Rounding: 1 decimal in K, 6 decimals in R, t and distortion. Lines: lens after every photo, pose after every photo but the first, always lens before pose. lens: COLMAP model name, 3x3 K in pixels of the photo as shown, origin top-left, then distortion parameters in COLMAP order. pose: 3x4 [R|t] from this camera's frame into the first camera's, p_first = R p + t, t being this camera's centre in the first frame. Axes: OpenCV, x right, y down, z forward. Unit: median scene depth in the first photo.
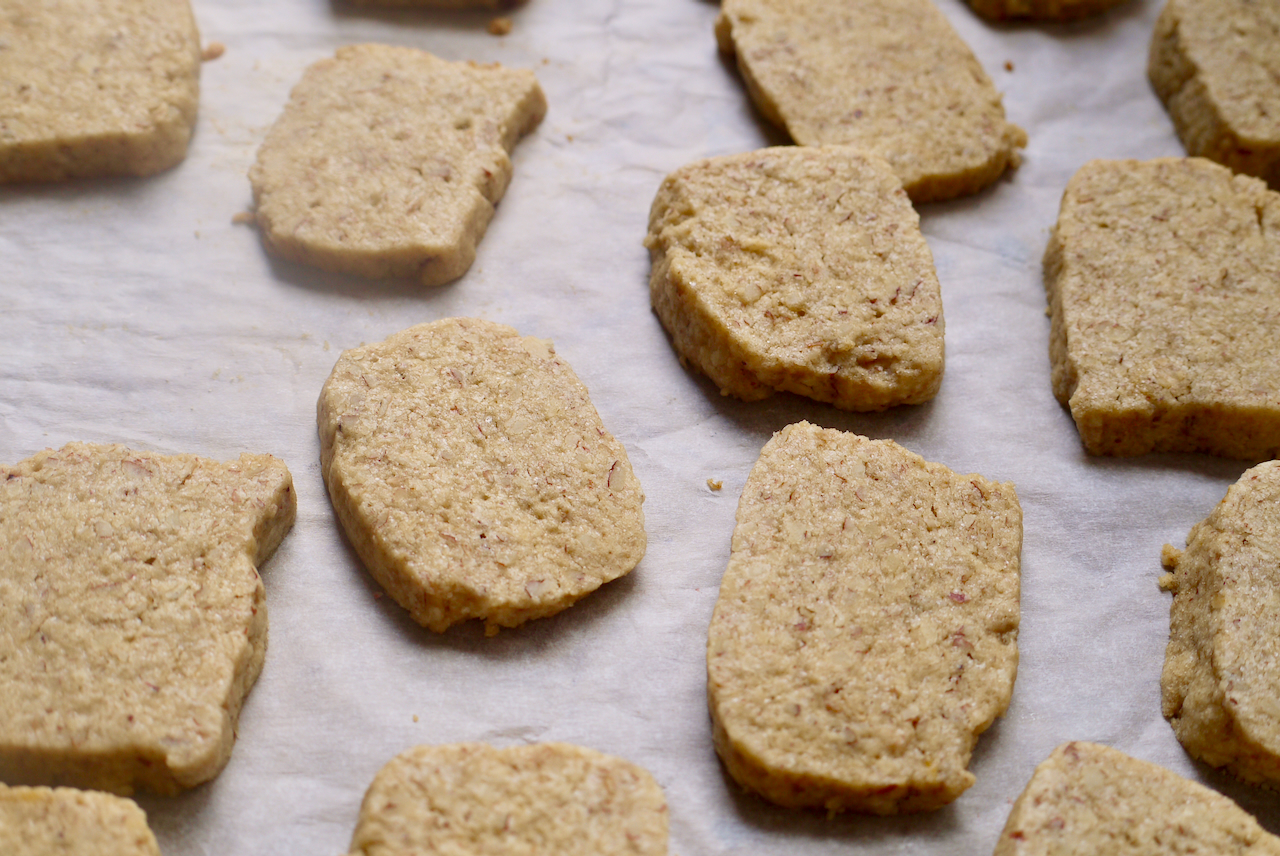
lens RADIAL K [[1984.2, 0, 640.5], [0, 1984.2, 426.5], [0, 0, 1]] dist [-0.133325, 0.000000]
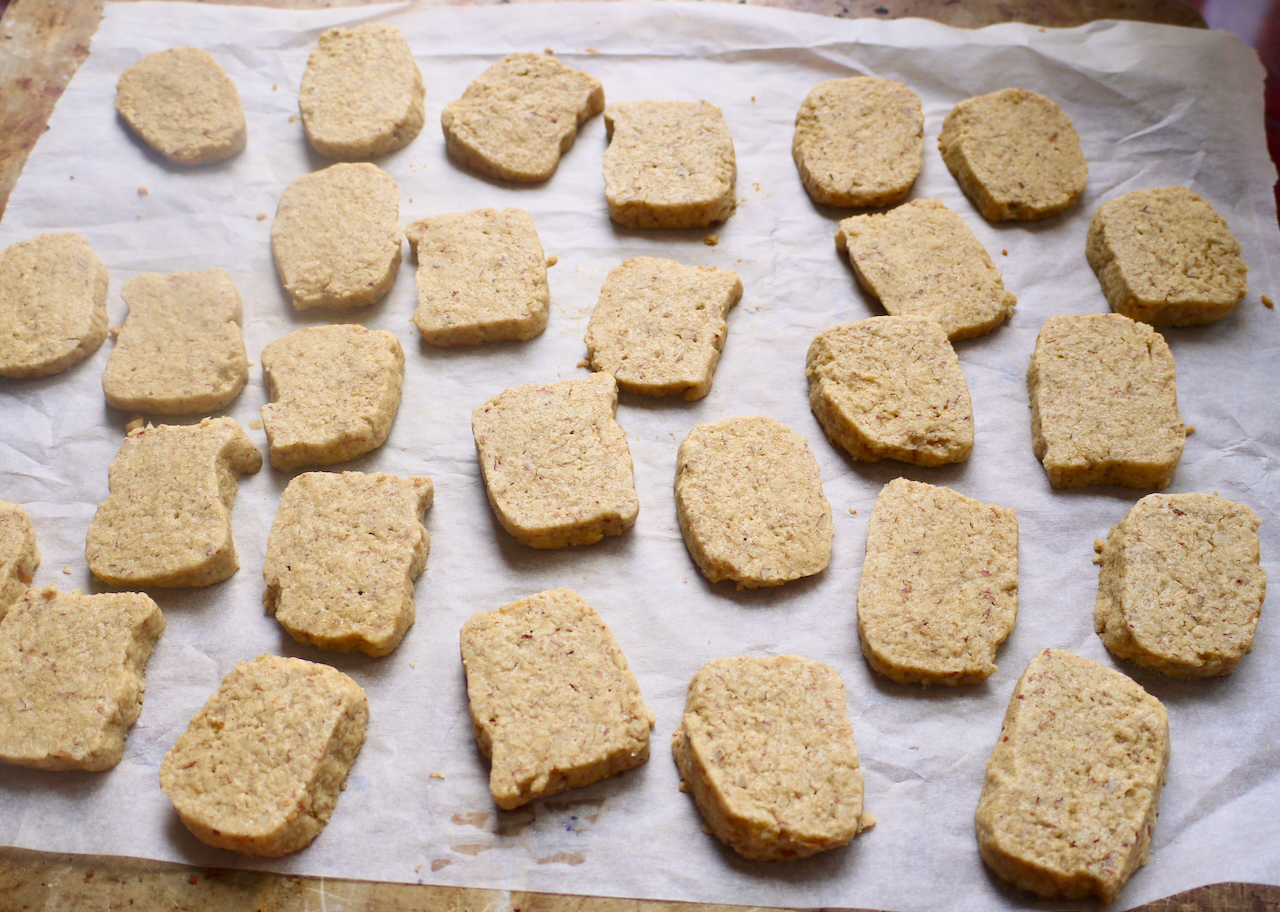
lens RADIAL K [[1480.6, 0, 639.1], [0, 1480.6, 457.5], [0, 0, 1]] dist [-0.078159, 0.000000]
pose [[0.998348, -0.025427, -0.051525, -0.087447], [0.028231, 0.998117, 0.054455, -0.099296], [0.050043, -0.055819, 0.997186, -0.386832]]
